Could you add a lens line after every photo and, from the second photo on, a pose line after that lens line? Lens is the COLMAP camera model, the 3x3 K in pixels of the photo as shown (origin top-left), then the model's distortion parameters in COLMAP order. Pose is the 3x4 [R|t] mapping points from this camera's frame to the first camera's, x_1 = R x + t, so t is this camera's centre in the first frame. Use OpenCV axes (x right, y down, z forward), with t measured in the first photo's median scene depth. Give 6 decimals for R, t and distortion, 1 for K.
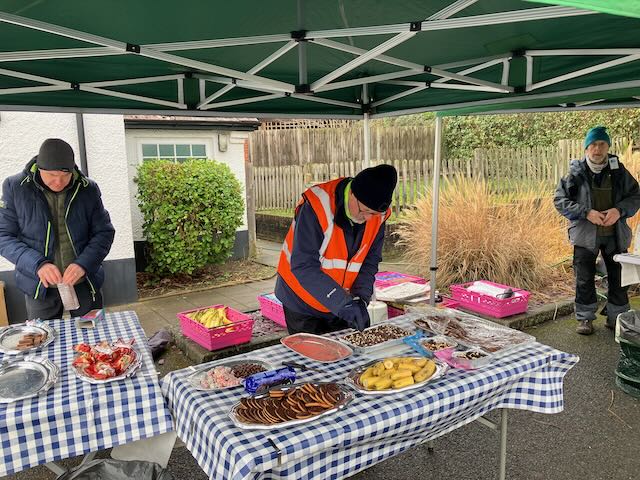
lens RADIAL K [[522.3, 0, 320.0], [0, 522.3, 240.0], [0, 0, 1]] dist [0.002115, -0.000314]
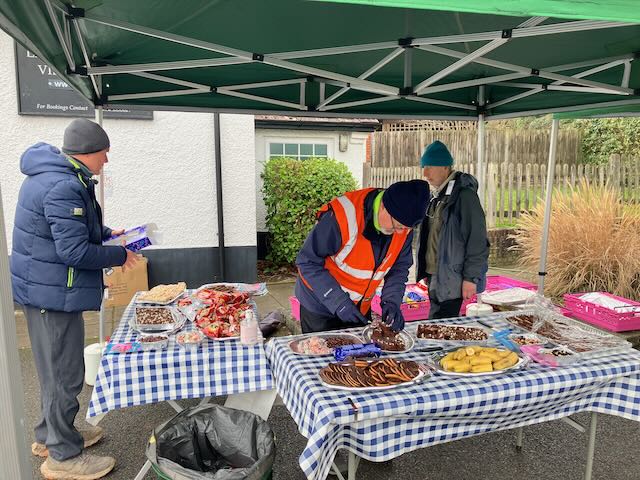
lens RADIAL K [[520.0, 0, 328.0], [0, 520.0, 240.3], [0, 0, 1]] dist [0.002812, -0.008238]
pose [[0.975796, 0.057987, -0.210856, 0.052502], [-0.058334, 0.998287, 0.004580, 0.022340], [0.210761, 0.007831, 0.977506, -0.084135]]
